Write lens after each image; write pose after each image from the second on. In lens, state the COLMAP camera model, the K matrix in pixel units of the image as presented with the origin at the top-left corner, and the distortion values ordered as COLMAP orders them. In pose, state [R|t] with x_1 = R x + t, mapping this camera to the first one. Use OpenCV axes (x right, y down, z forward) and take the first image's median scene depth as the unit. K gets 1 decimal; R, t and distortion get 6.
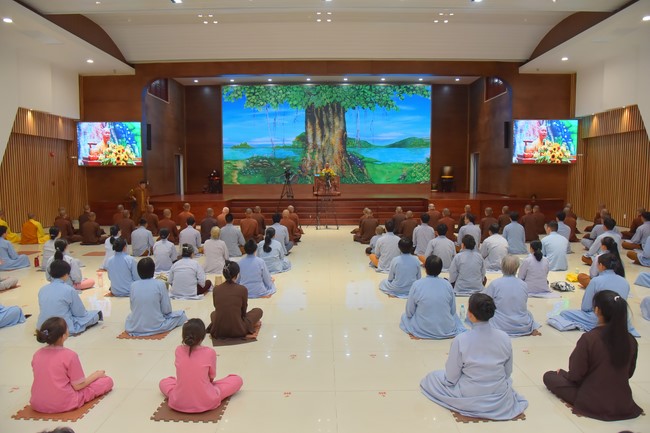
lens RADIAL K [[450.7, 0, 325.0], [0, 450.7, 216.5], [0, 0, 1]] dist [-0.111441, 0.076395]
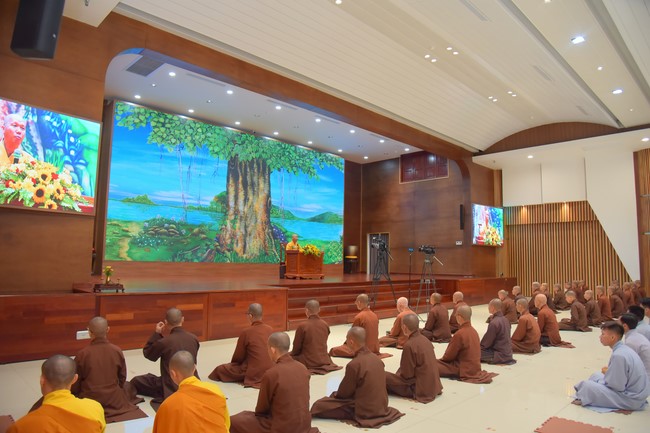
lens RADIAL K [[439.2, 0, 325.0], [0, 439.2, 216.5], [0, 0, 1]] dist [-0.114849, 0.066844]
pose [[0.710058, 0.087341, 0.698706, -0.423667], [0.043740, 0.984890, -0.167566, -0.021867], [-0.702784, 0.149543, 0.695508, 0.402189]]
